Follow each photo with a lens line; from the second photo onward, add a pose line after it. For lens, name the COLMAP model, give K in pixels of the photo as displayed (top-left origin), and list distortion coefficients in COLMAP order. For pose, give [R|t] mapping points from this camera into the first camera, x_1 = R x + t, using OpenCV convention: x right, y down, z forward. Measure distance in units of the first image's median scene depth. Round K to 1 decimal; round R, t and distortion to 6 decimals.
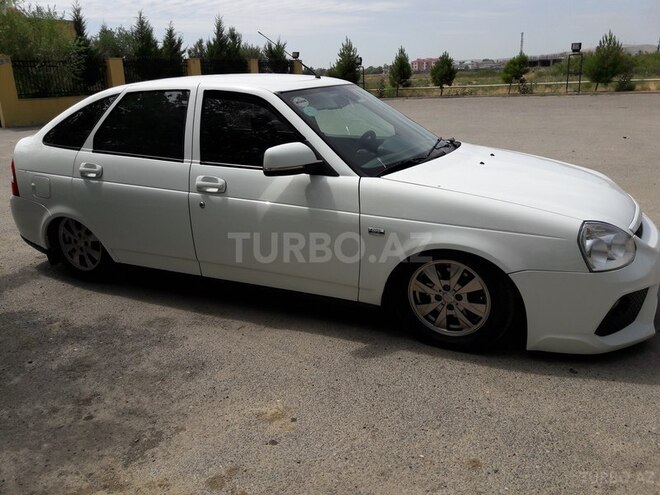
lens RADIAL K [[534.3, 0, 327.3], [0, 534.3, 247.7], [0, 0, 1]] dist [0.051068, -0.089314]
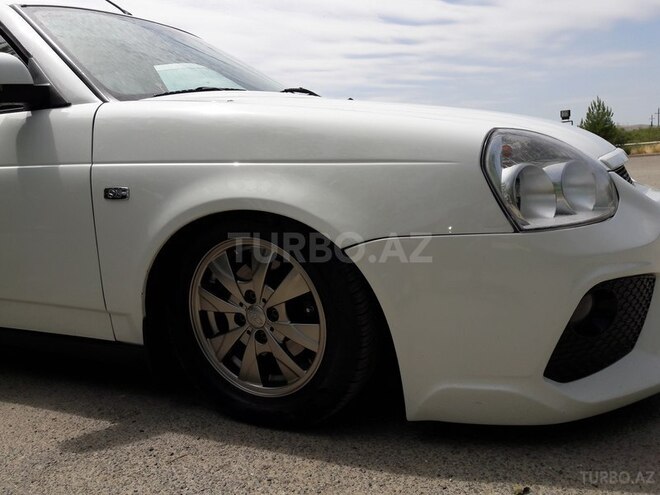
lens RADIAL K [[546.9, 0, 330.1], [0, 546.9, 242.3], [0, 0, 1]] dist [0.048560, -0.092034]
pose [[0.999451, -0.033123, -0.000797, 0.284793], [0.032545, 0.985935, -0.163929, 0.105733], [0.006215, 0.163813, 0.986472, 0.468150]]
